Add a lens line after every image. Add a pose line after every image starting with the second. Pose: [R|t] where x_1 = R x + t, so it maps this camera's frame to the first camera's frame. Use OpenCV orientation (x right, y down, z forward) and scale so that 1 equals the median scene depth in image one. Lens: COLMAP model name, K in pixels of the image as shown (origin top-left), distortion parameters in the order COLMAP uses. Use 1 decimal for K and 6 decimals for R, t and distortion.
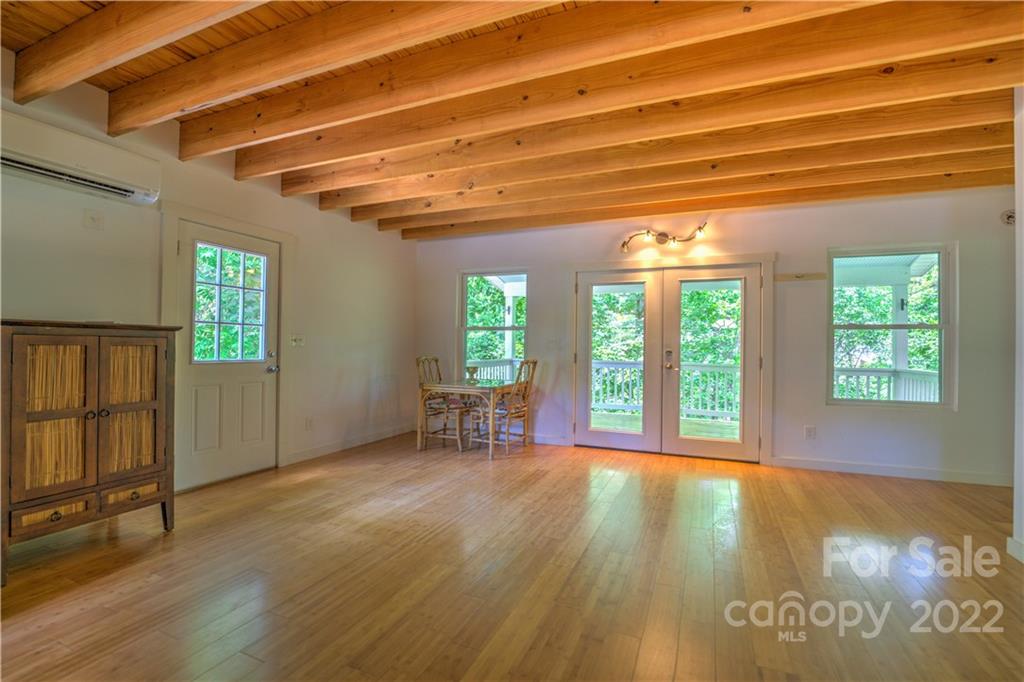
lens RADIAL K [[417.9, 0, 547.9], [0, 417.9, 343.6], [0, 0, 1]] dist [-0.029628, 0.003578]
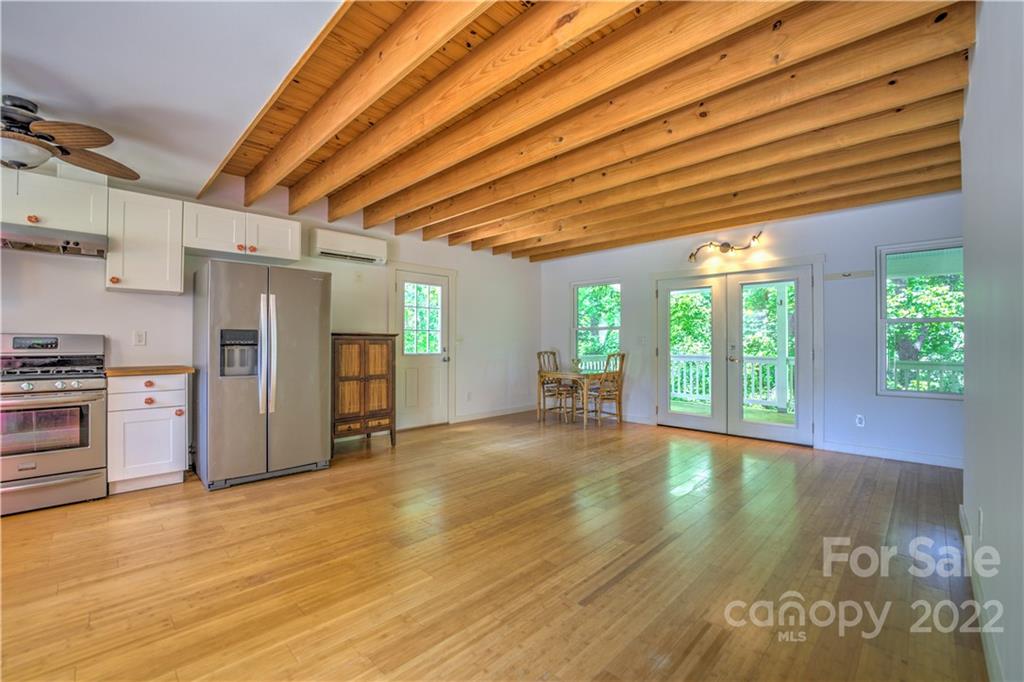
lens RADIAL K [[417.9, 0, 517.5], [0, 417.9, 340.5], [0, 0, 1]] dist [-0.029628, 0.003578]
pose [[0.899163, -0.012509, -0.437435, 0.270359], [0.012689, 0.999916, -0.002513, -0.000733], [0.437430, -0.003291, 0.899247, -0.301138]]
